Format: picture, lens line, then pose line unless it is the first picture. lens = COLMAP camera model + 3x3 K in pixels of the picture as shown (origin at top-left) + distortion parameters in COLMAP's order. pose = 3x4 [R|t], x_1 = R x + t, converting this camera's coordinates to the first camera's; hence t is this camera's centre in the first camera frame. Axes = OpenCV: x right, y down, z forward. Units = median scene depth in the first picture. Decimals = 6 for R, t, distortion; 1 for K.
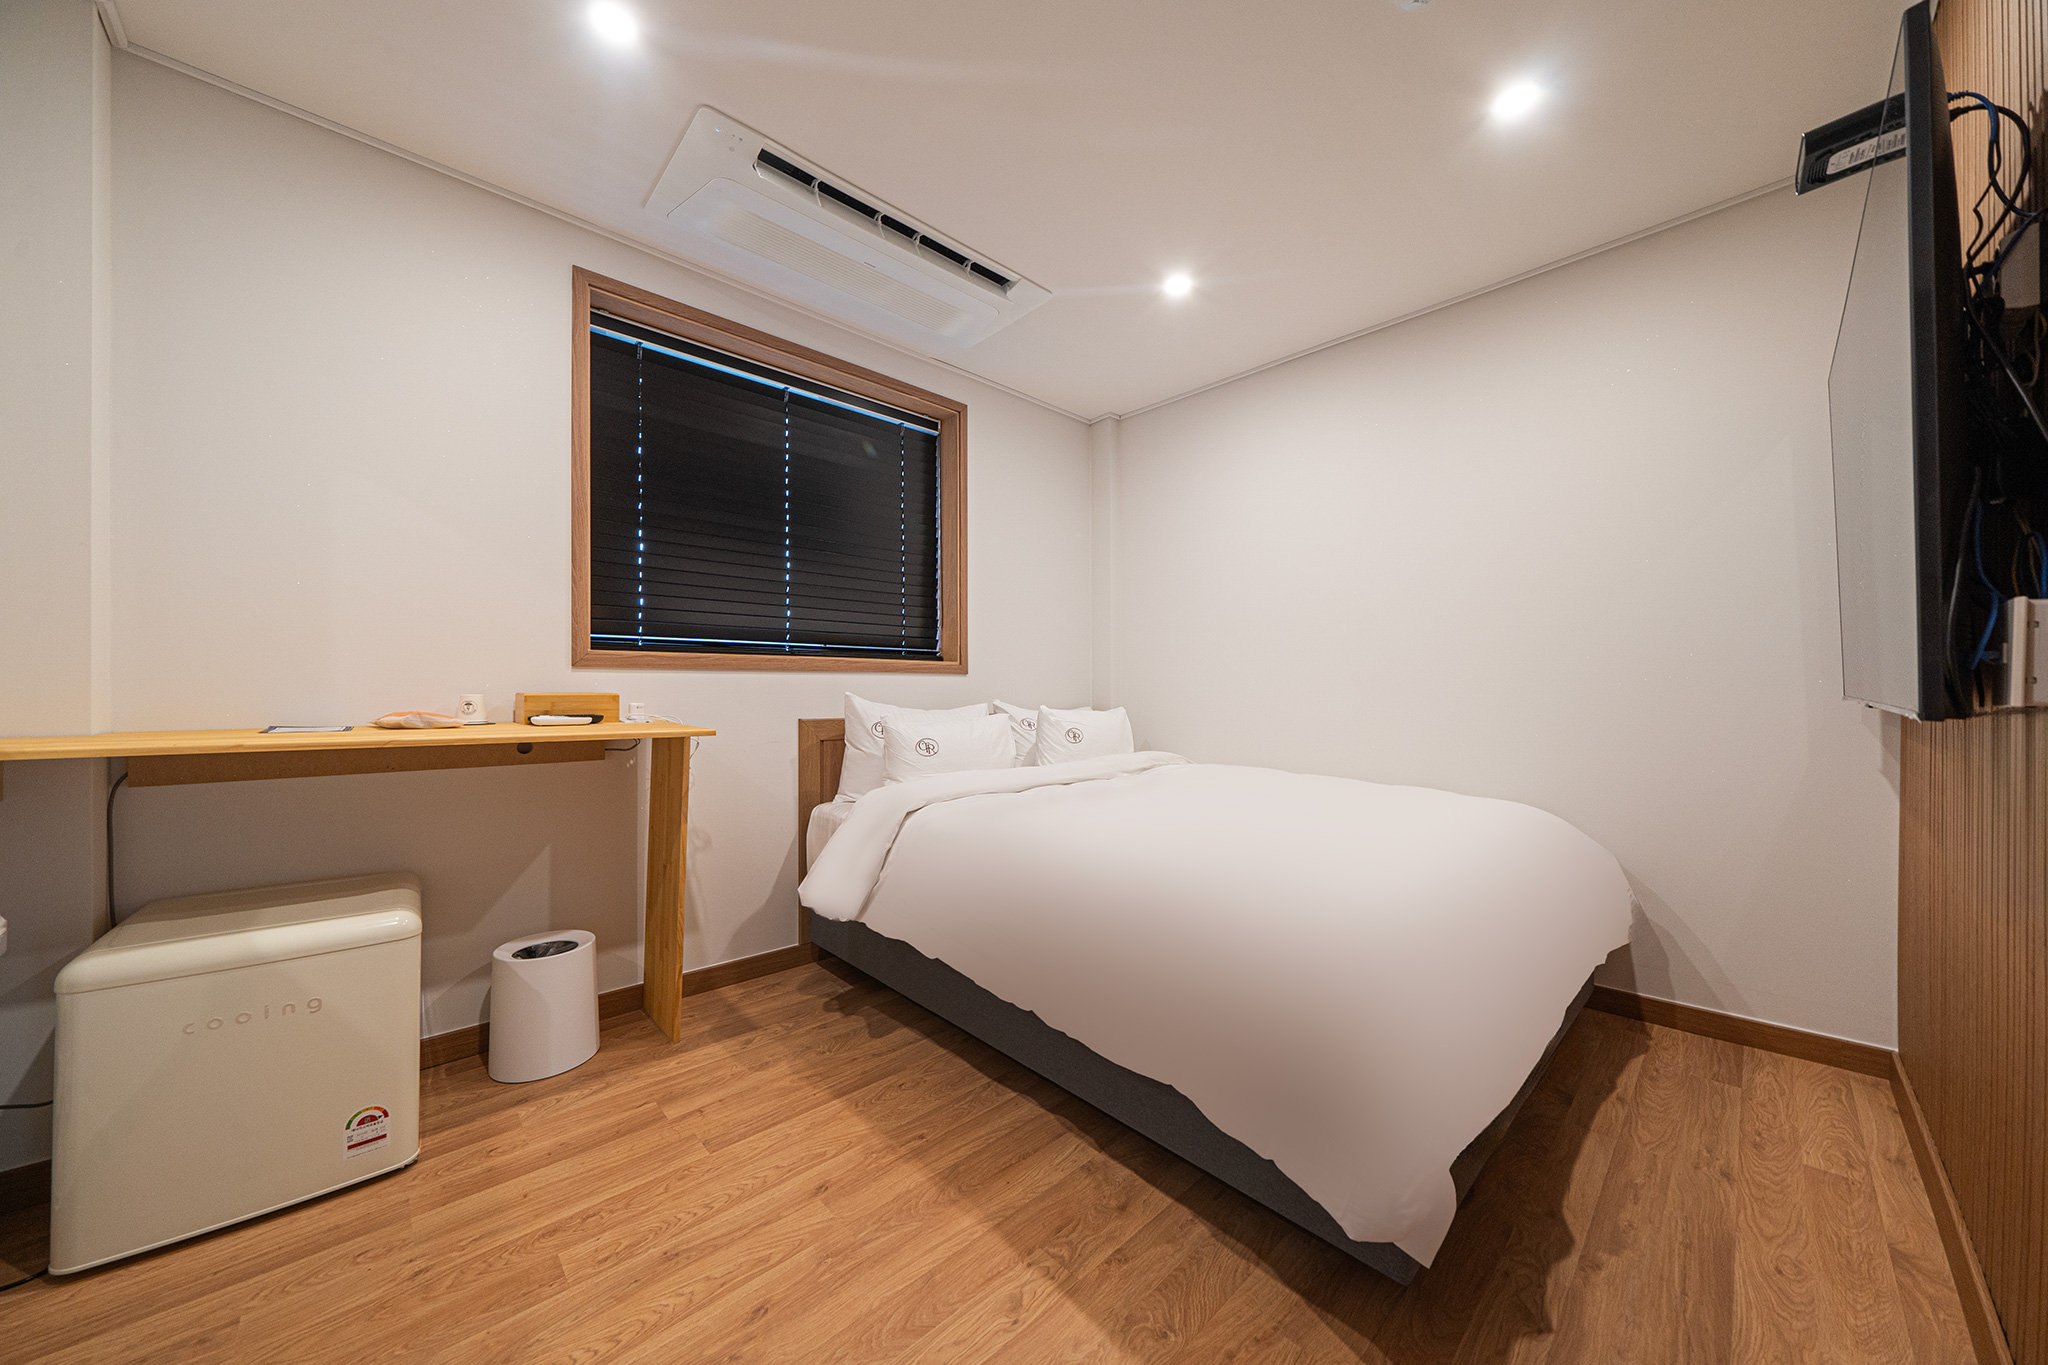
lens RADIAL K [[698.1, 0, 1014.9], [0, 698.1, 693.5], [0, 0, 1]] dist [0.000228, 0.000076]
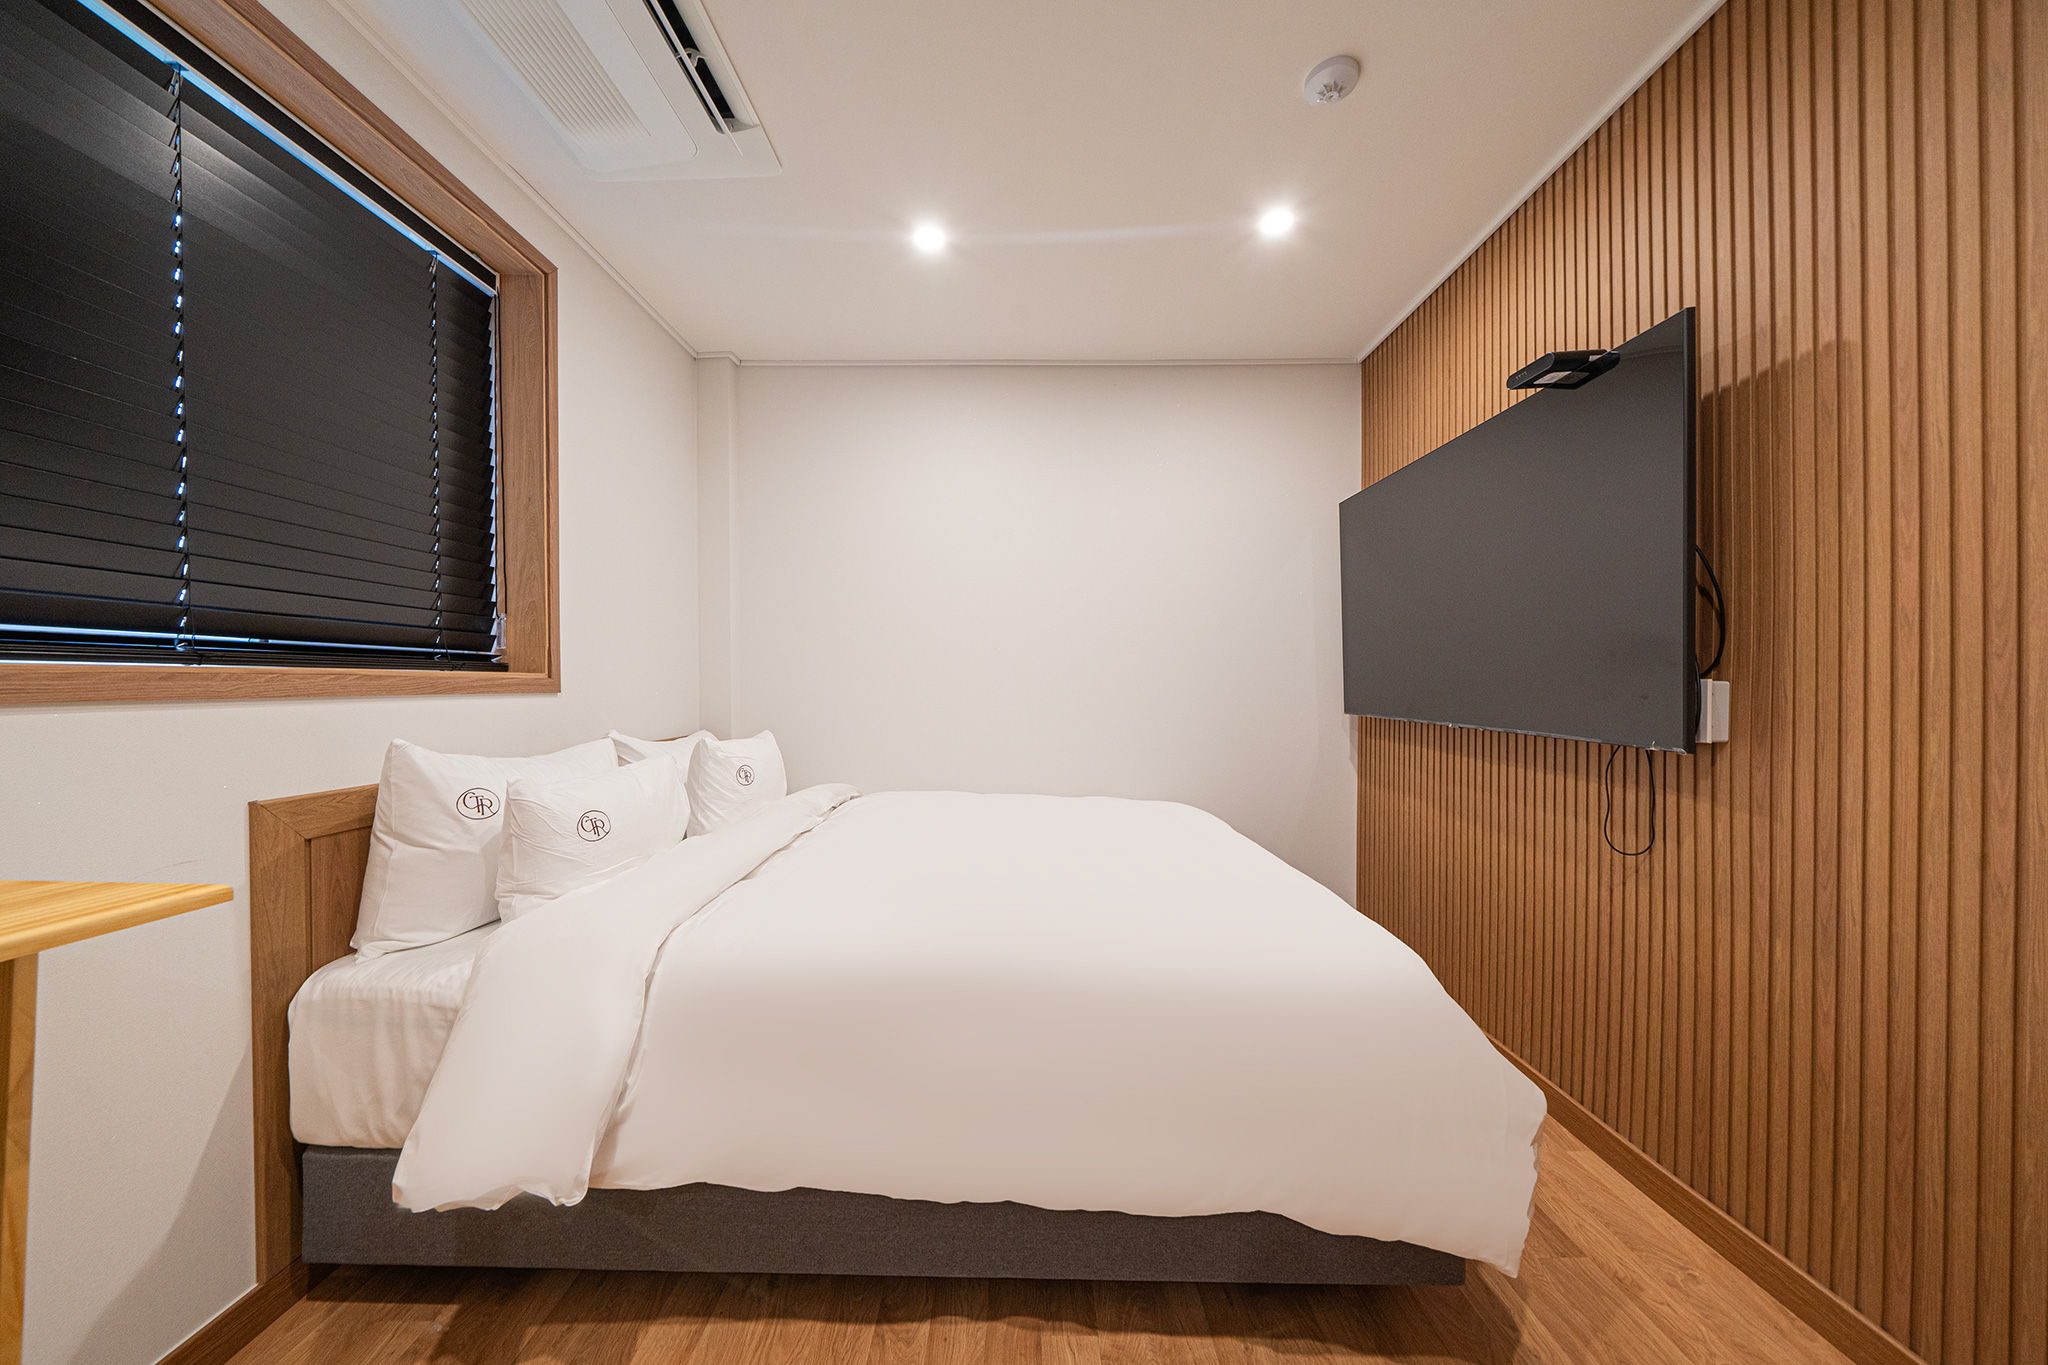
lens RADIAL K [[706.3, 0, 1016.1], [0, 706.3, 691.9], [0, 0, 1]] dist [-0.004191, 0.000315]
pose [[0.690918, -0.008697, 0.722881, -0.310226], [0.005335, 0.999962, 0.006932, -0.038982], [-0.722913, -0.000933, 0.690938, 0.326357]]
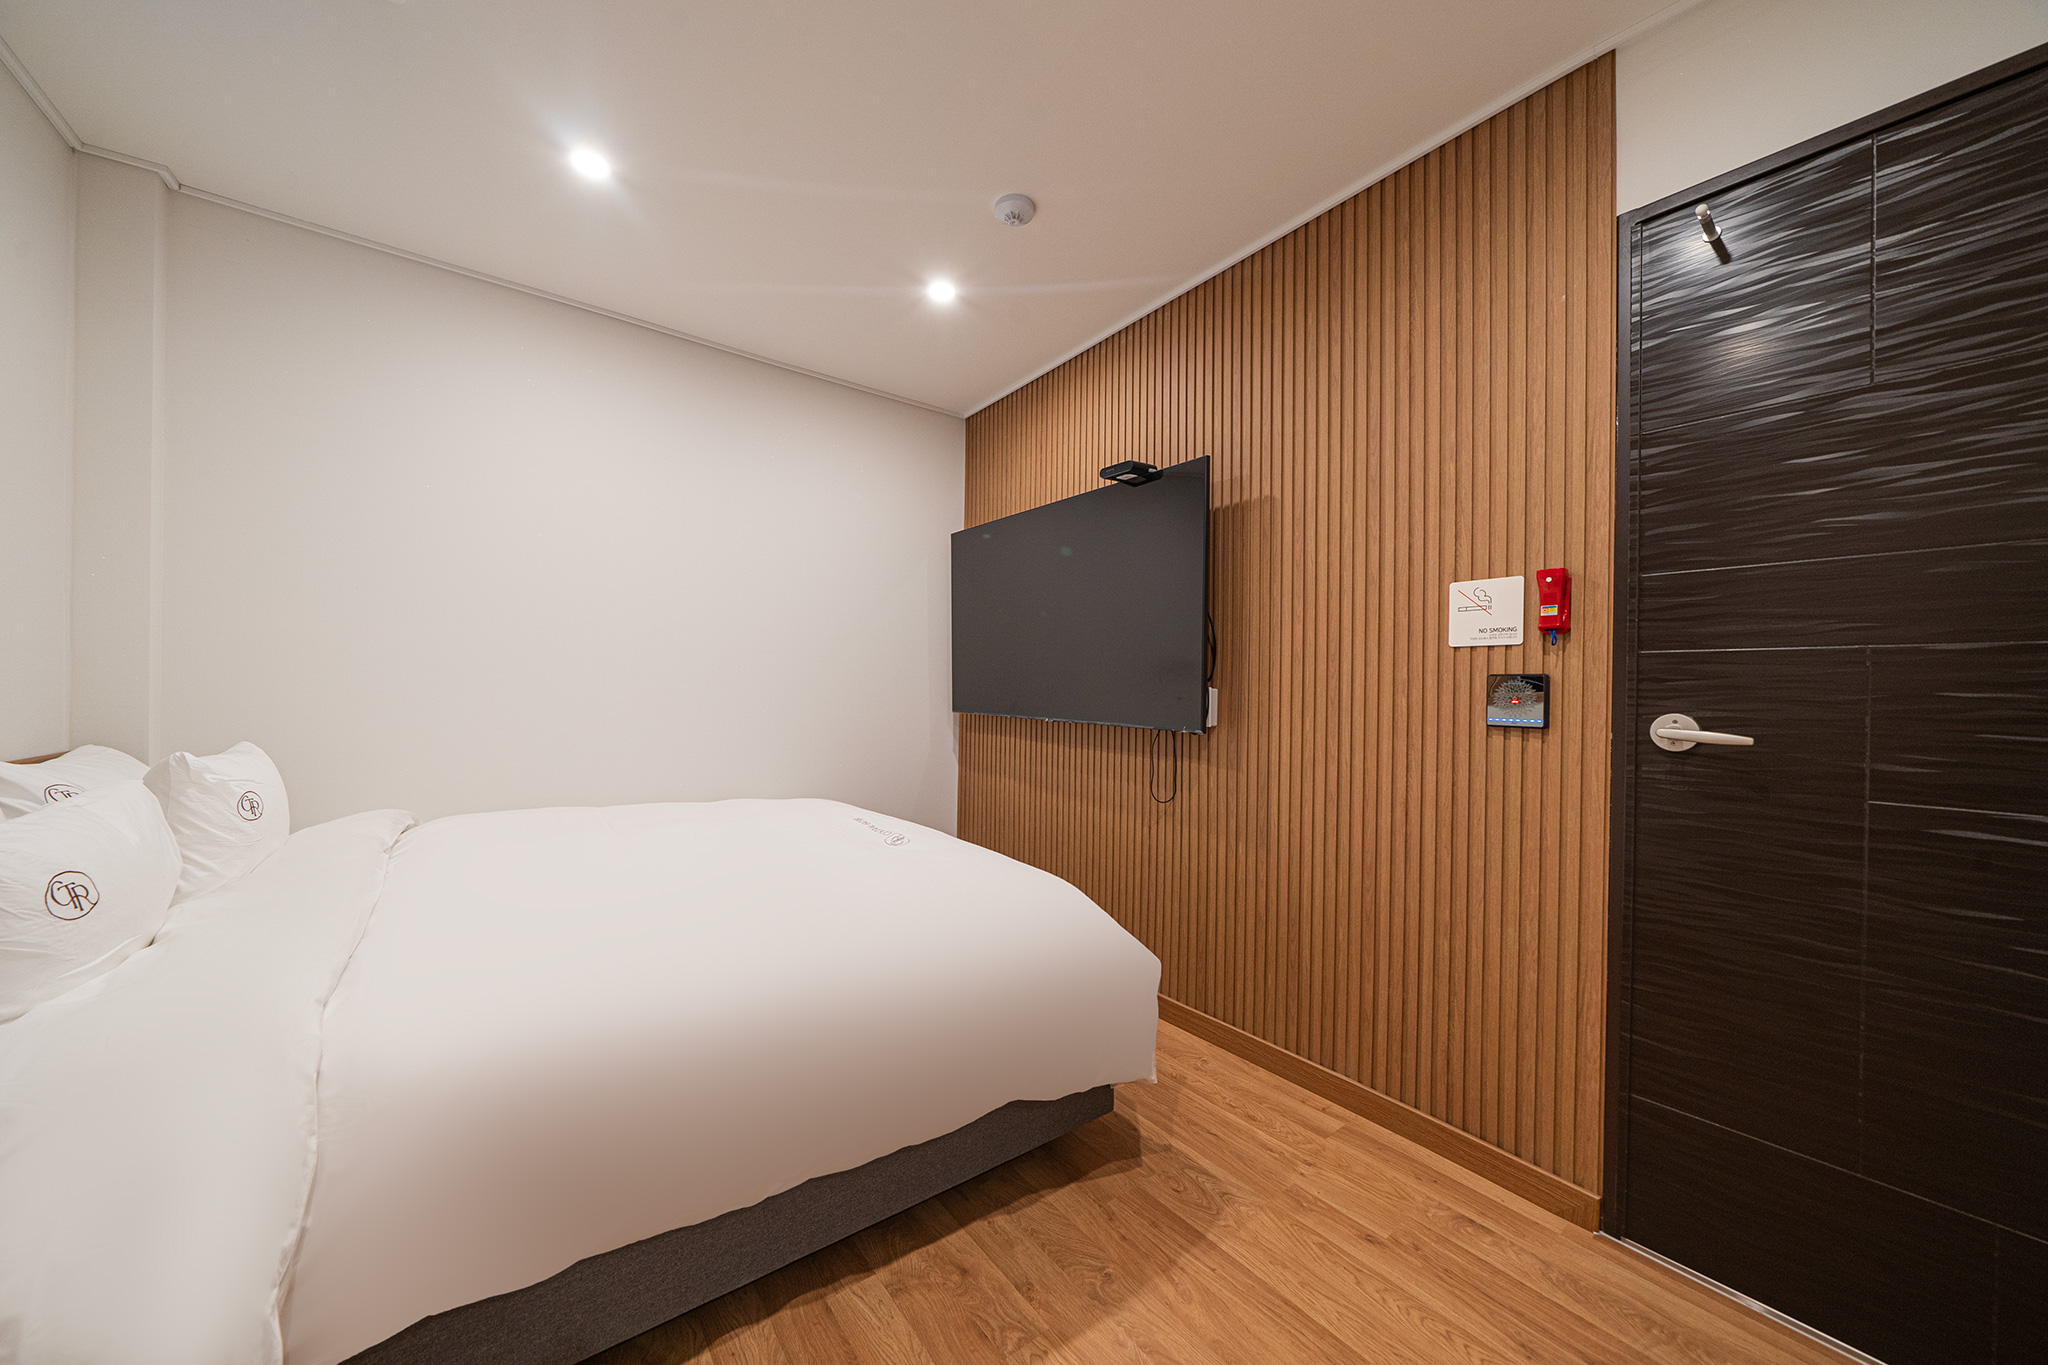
lens RADIAL K [[706.3, 0, 1016.1], [0, 706.3, 691.9], [0, 0, 1]] dist [-0.004191, 0.000315]
pose [[0.103835, -0.002197, 0.994592, -0.445073], [-0.009191, 0.999953, 0.003168, -0.037027], [-0.994552, -0.009470, 0.103810, 0.462436]]
